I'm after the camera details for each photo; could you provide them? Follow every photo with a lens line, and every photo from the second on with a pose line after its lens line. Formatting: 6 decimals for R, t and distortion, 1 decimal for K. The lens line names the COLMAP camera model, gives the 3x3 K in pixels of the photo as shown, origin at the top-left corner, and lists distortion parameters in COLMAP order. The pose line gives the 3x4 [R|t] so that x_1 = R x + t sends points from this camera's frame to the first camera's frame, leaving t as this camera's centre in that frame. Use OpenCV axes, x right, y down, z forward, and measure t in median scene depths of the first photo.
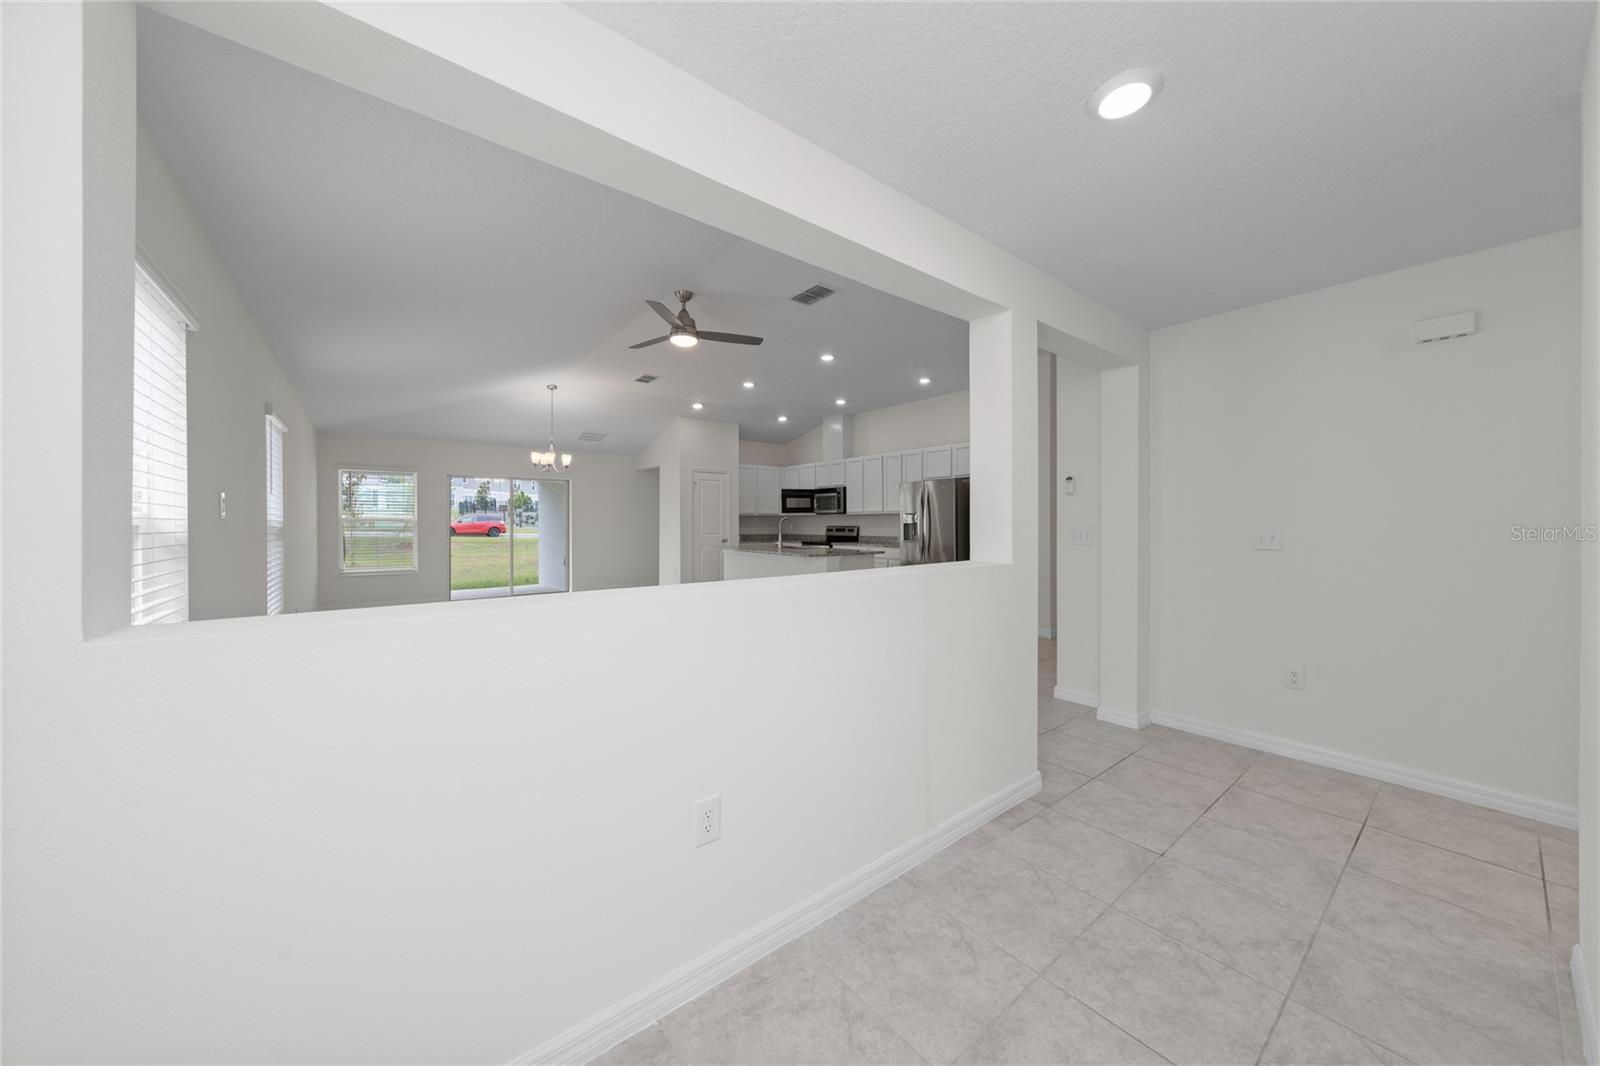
lens RADIAL K [[555.9, 0, 797.4], [0, 555.9, 528.3], [0, 0, 1]] dist [-0.002605, 0.000051]
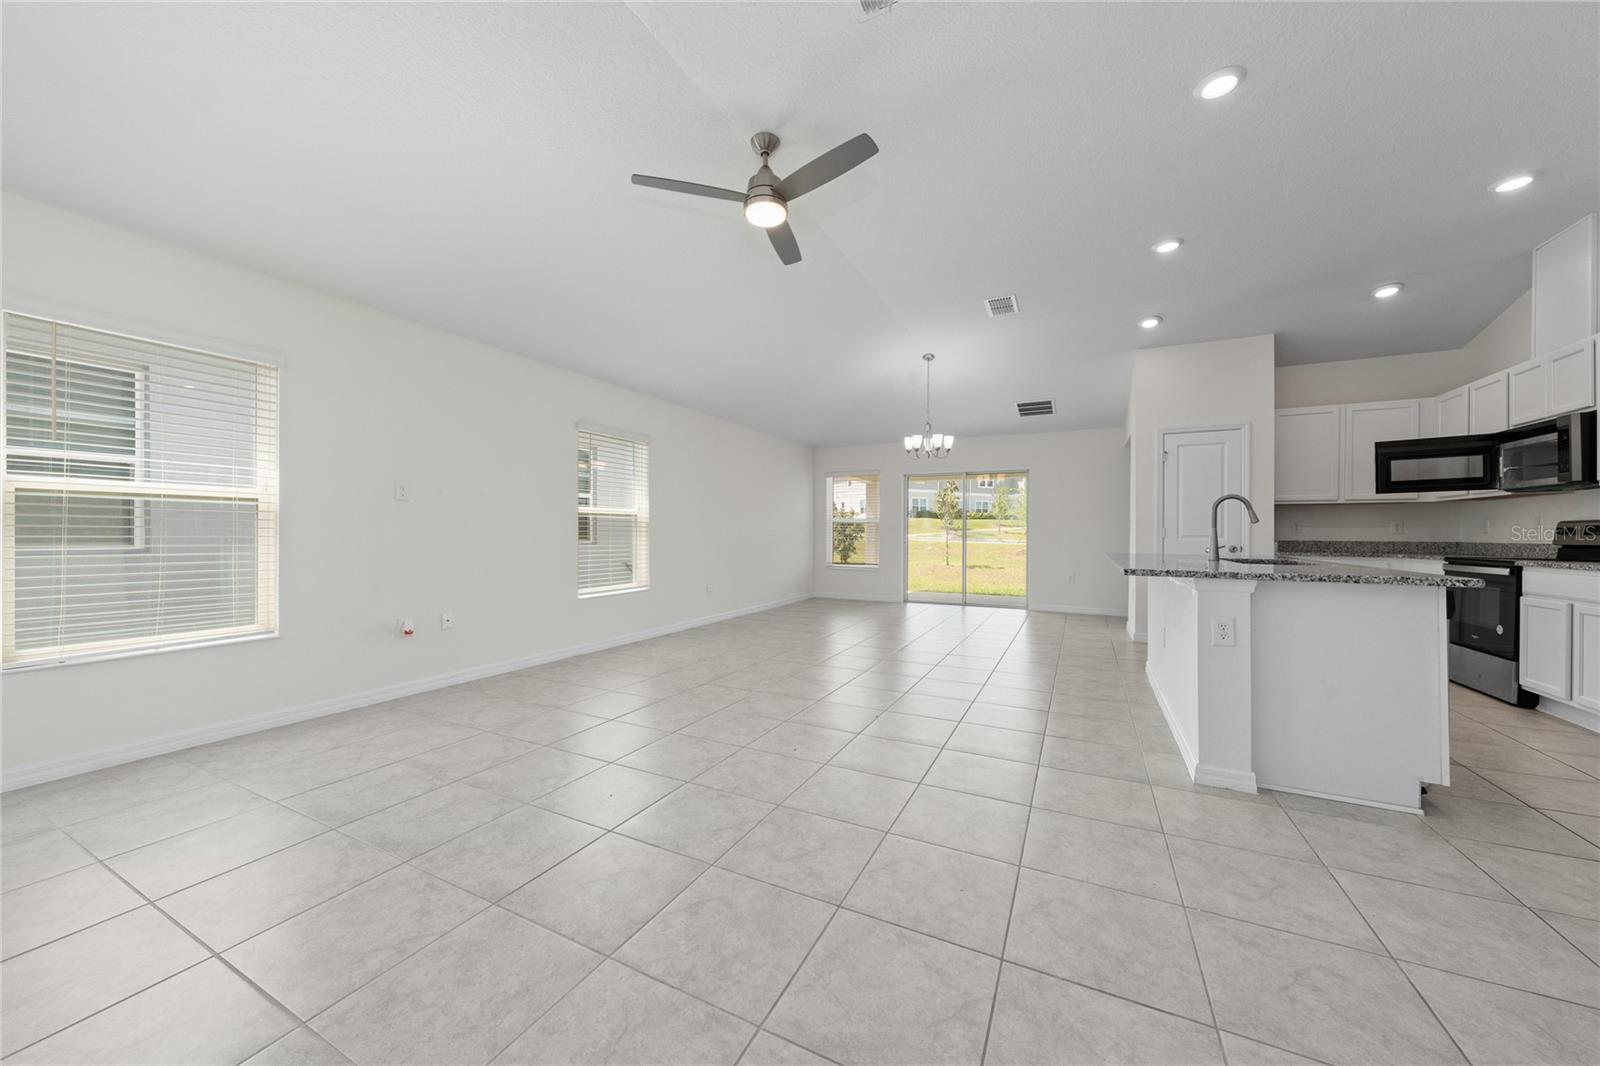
lens RADIAL K [[555.9, 0, 802.0], [0, 555.9, 531.8], [0, 0, 1]] dist [-0.002605, 0.000051]
pose [[0.425924, 0.002564, -0.904755, 0.185221], [-0.012732, 0.999914, -0.003160, 0.011881], [0.904669, 0.012865, 0.425920, 0.364214]]
